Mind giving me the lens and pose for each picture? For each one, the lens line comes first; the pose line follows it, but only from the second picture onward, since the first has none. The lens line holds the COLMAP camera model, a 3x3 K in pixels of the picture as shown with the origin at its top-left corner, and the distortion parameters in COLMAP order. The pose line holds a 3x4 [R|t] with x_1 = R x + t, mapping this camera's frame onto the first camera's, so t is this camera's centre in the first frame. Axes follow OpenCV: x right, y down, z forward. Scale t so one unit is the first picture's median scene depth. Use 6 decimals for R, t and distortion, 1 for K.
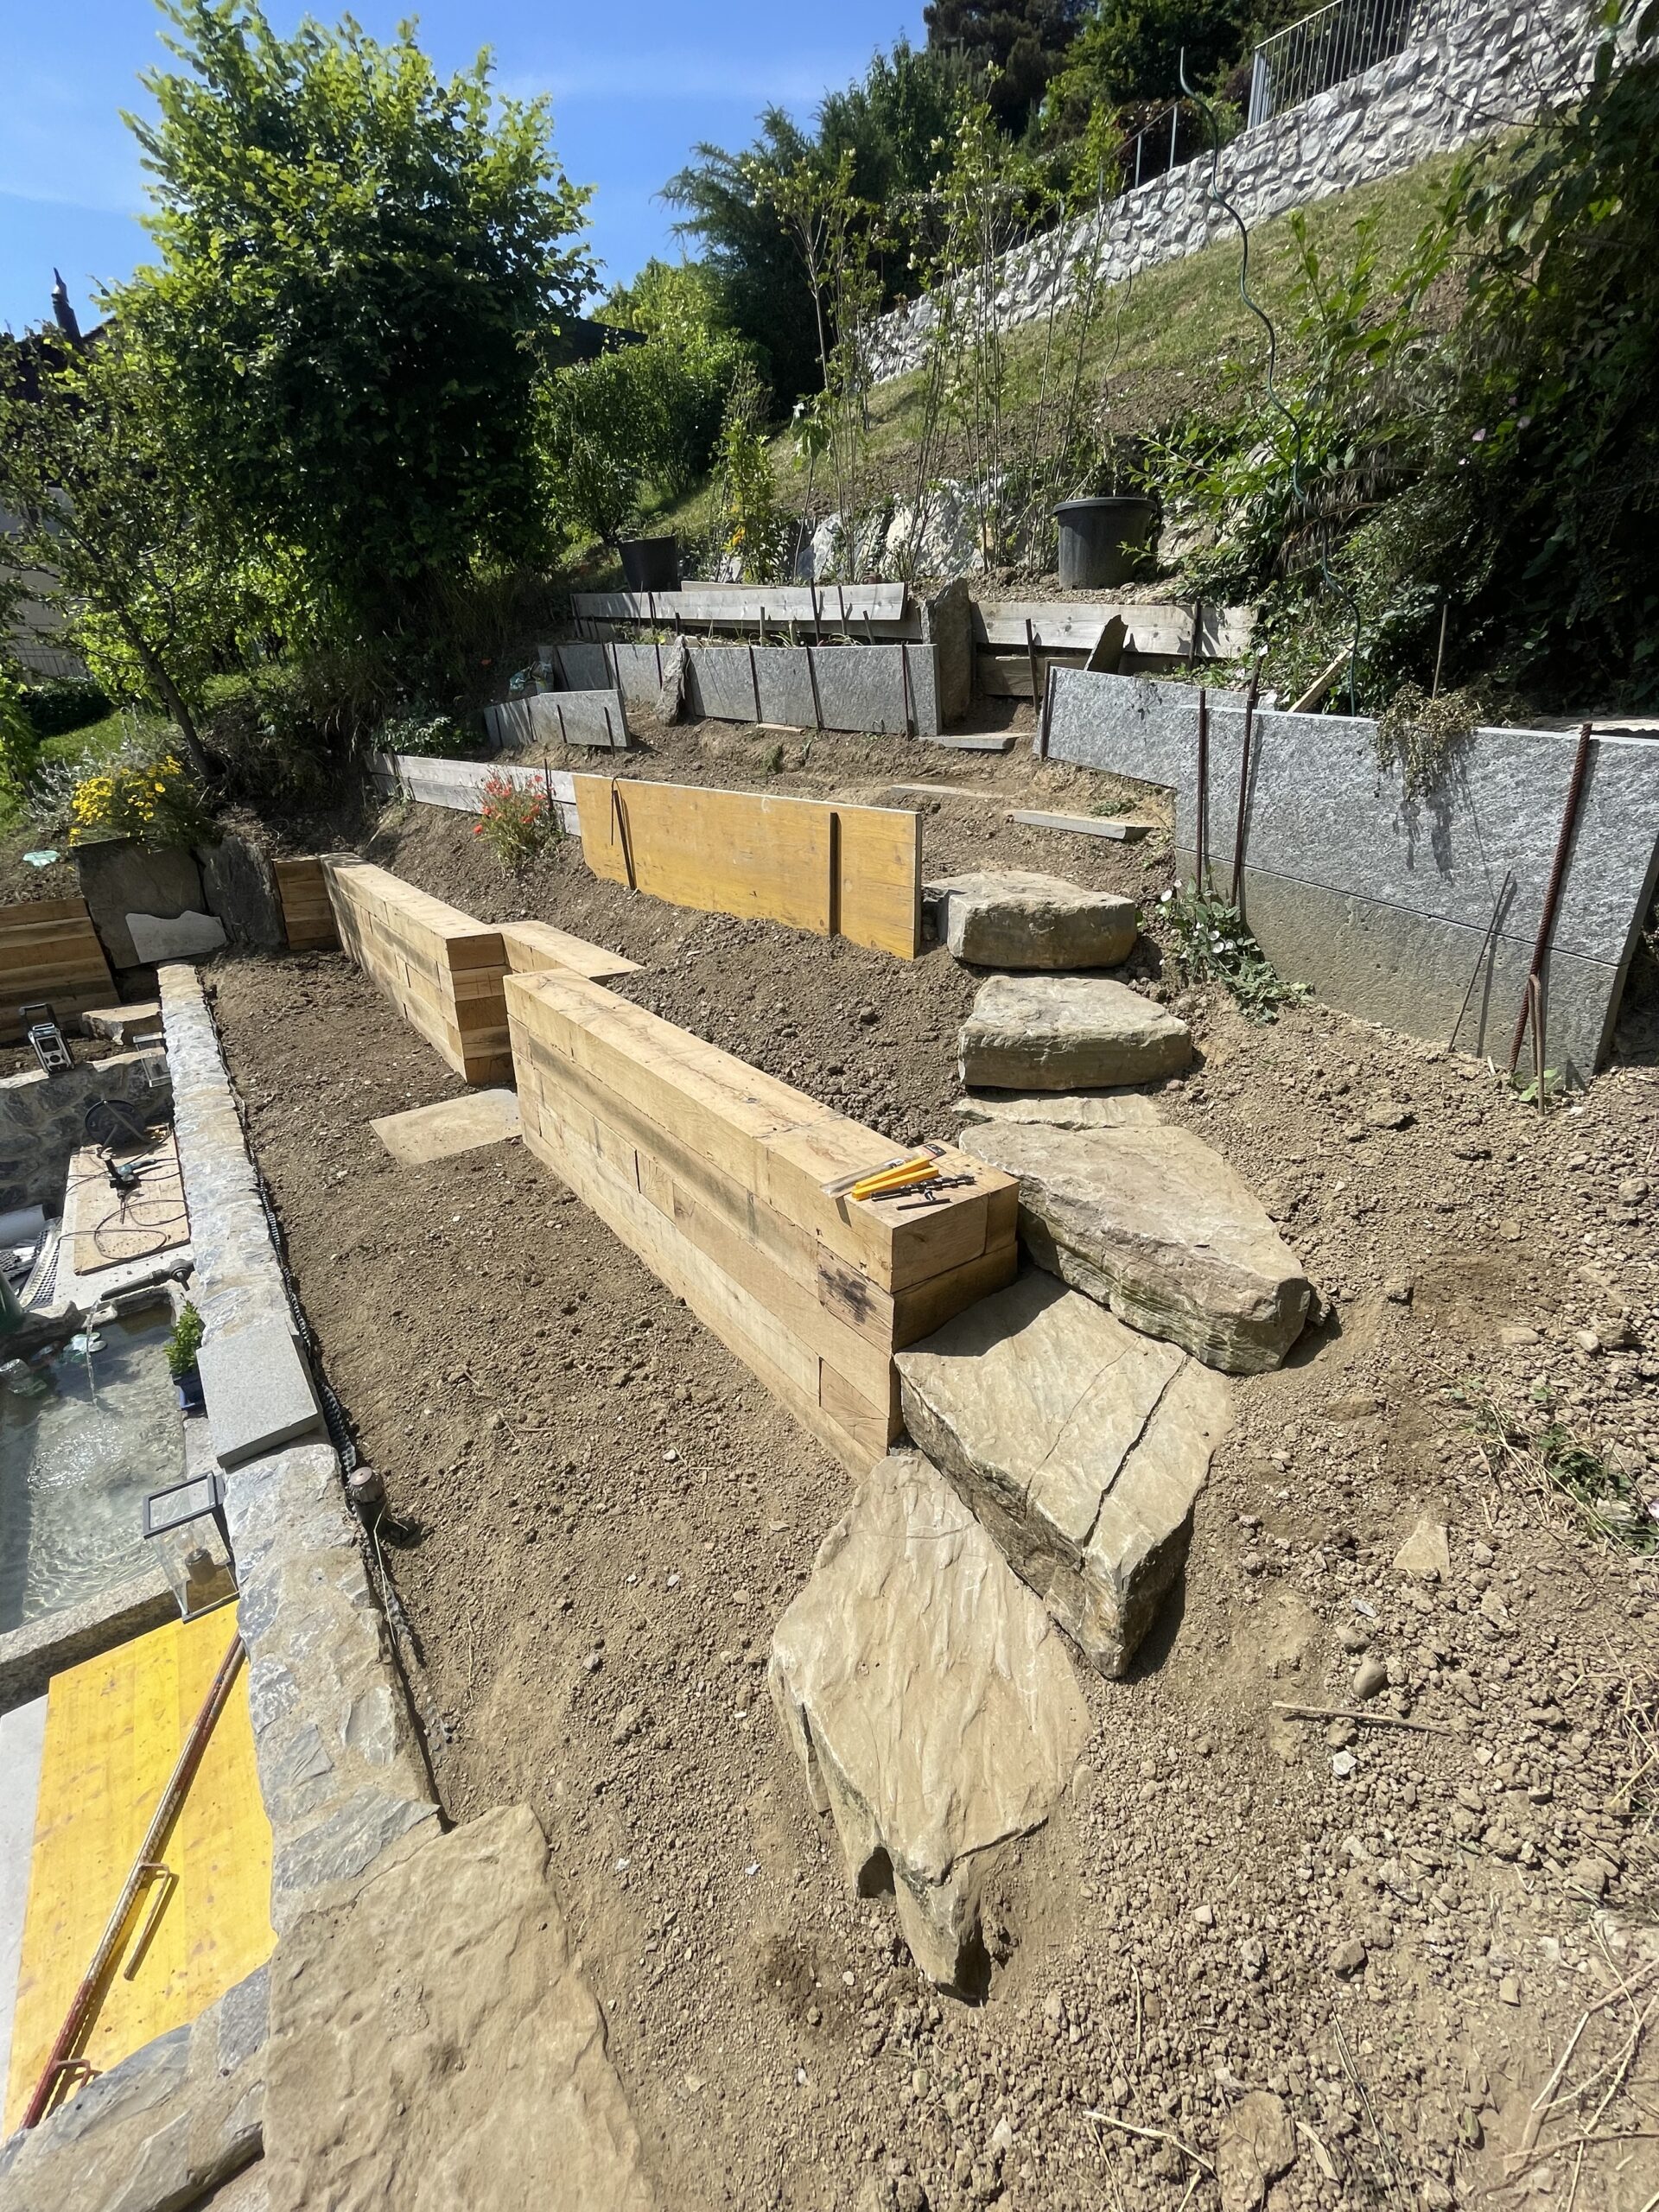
lens RADIAL K [[911.3, 0, 838.8], [0, 911.3, 1104.2], [0, 0, 1]] dist [-0.003544, 0.000574]
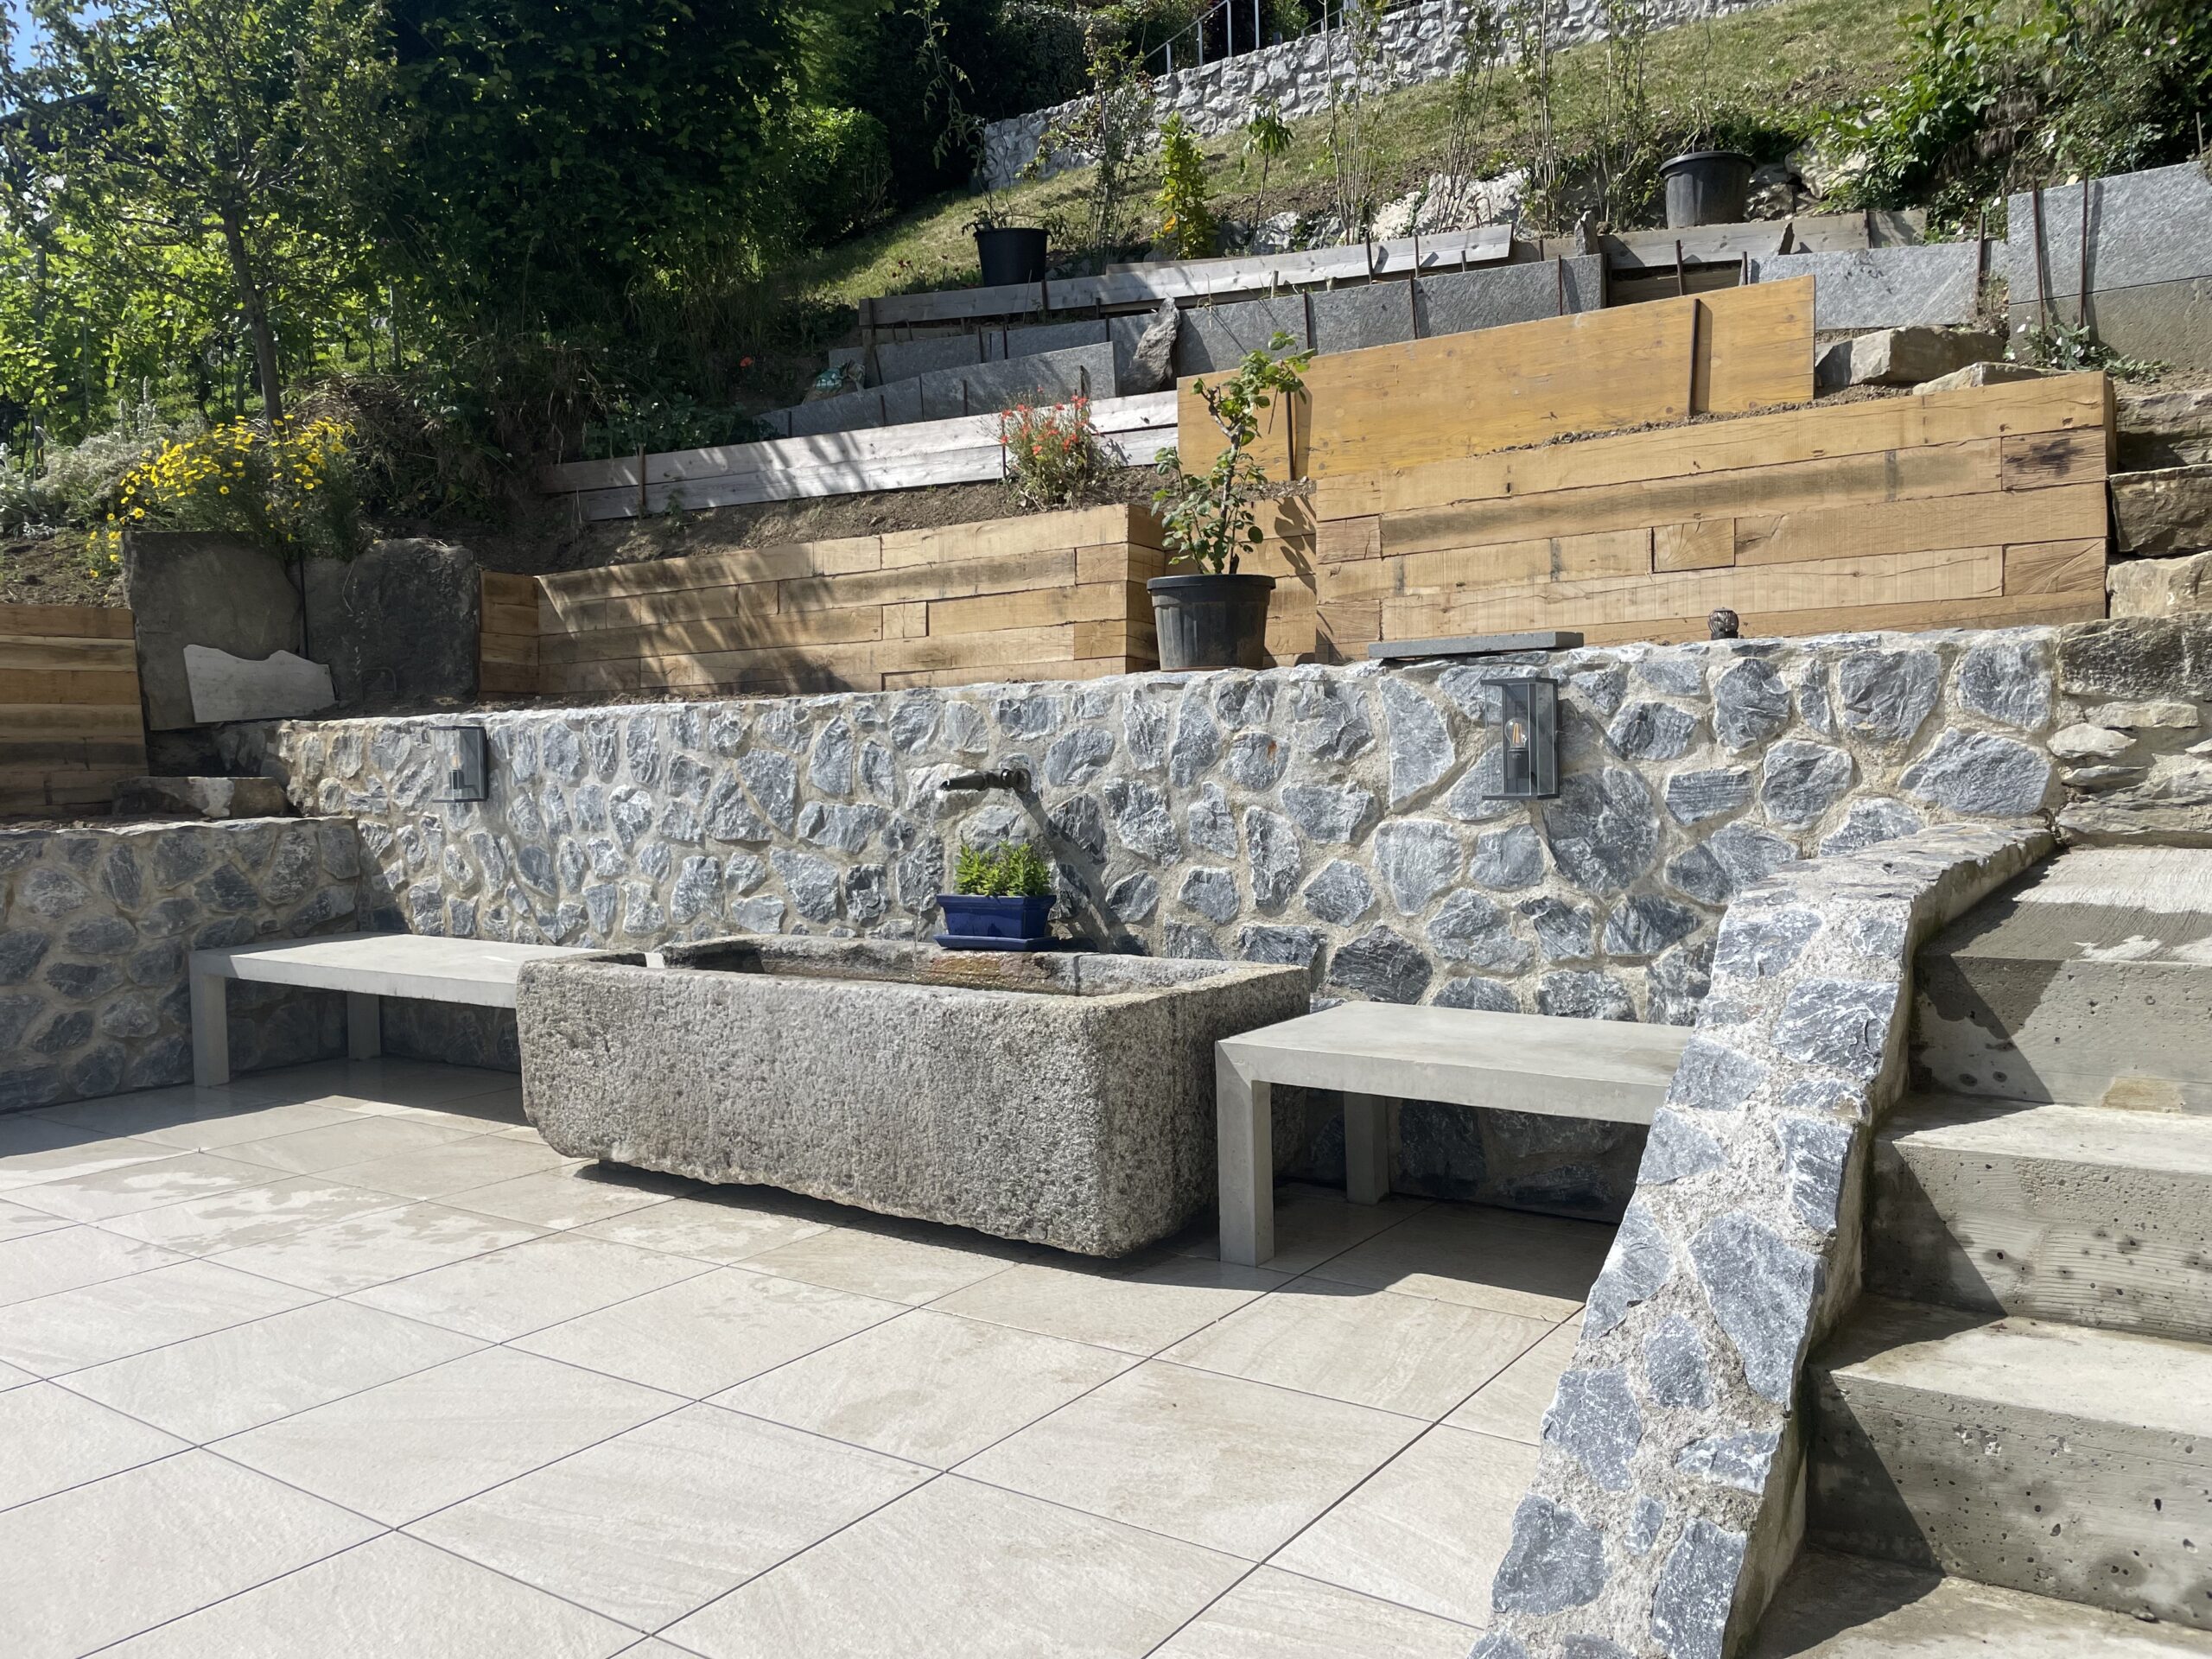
lens RADIAL K [[1700.9, 0, 1101.4], [0, 1700.9, 832.8], [0, 0, 1]] dist [0.079116, -0.106030]
pose [[0.946462, 0.001502, 0.322813, -1.080253], [0.119443, 0.927391, -0.354512, 0.740859], [-0.299906, 0.374090, 0.877561, -0.298398]]
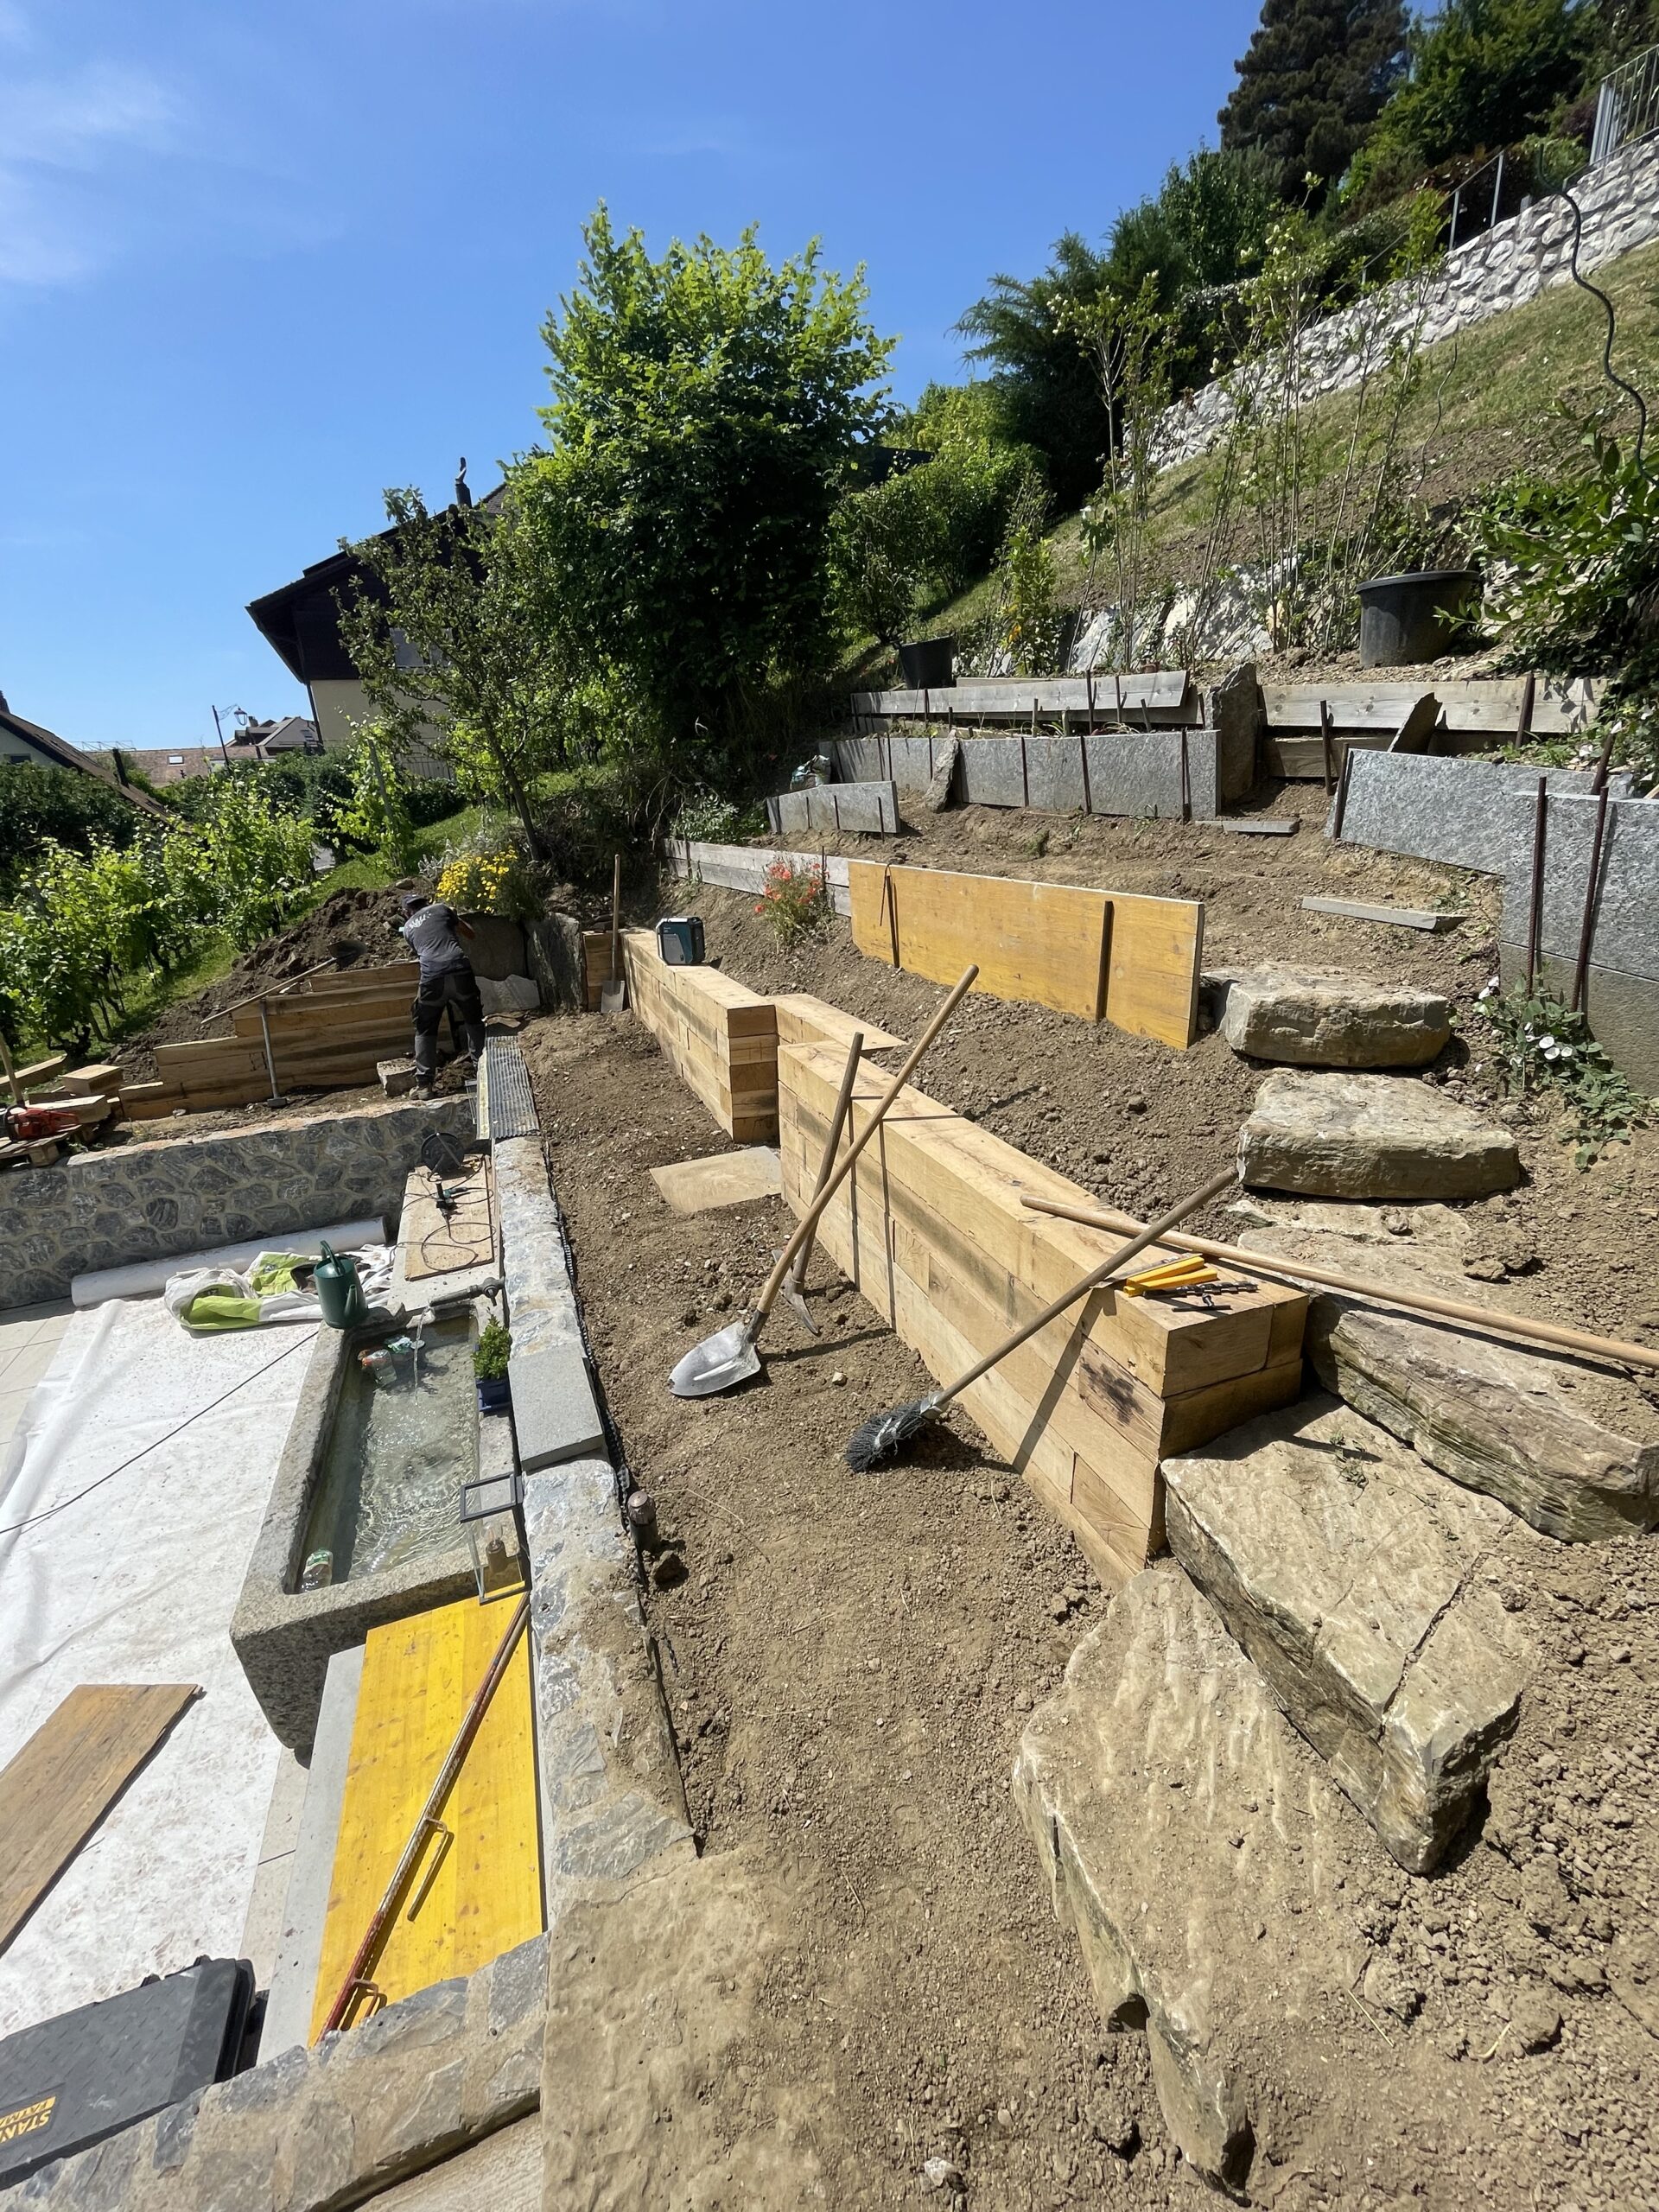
lens RADIAL K [[911.3, 0, 834.5], [0, 911.3, 1104.2], [0, 0, 1]] dist [-0.003544, 0.000574]
pose [[0.966360, 0.057612, -0.250658, -0.026123], [-0.075748, 0.995115, -0.063309, -0.007537], [0.245786, 0.080166, 0.966003, -0.022845]]
